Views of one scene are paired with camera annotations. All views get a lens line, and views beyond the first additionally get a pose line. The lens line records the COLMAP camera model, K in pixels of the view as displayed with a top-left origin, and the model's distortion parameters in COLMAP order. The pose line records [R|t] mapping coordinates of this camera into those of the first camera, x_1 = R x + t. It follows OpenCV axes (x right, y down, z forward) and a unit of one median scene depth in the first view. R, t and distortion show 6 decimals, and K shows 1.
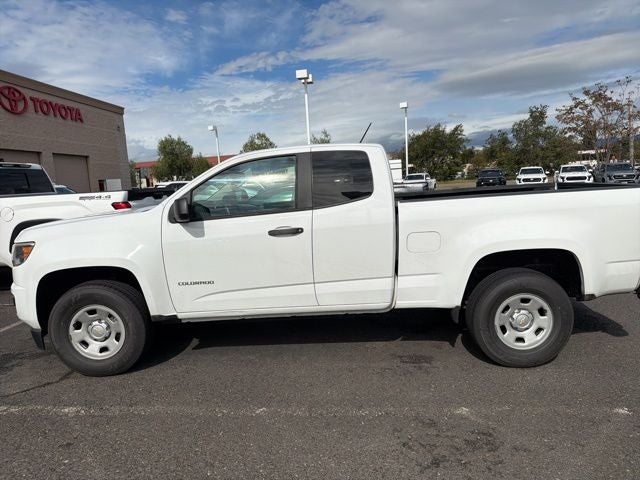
lens RADIAL K [[453.3, 0, 323.3], [0, 453.3, 240.9], [0, 0, 1]] dist [0.026583, -0.033692]
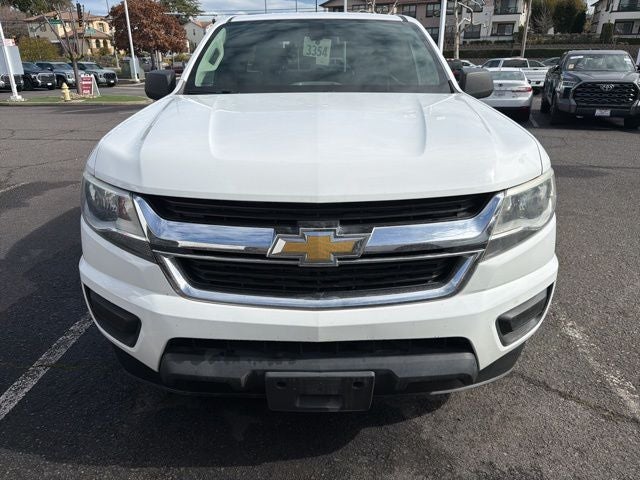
lens RADIAL K [[453.3, 0, 323.2], [0, 453.3, 244.3], [0, 0, 1]] dist [0.026583, -0.033692]
pose [[-0.035982, -0.323943, 0.945392, -0.931058], [0.143242, 0.934565, 0.325685, -0.079346], [-0.989033, 0.147138, 0.012774, 1.041321]]
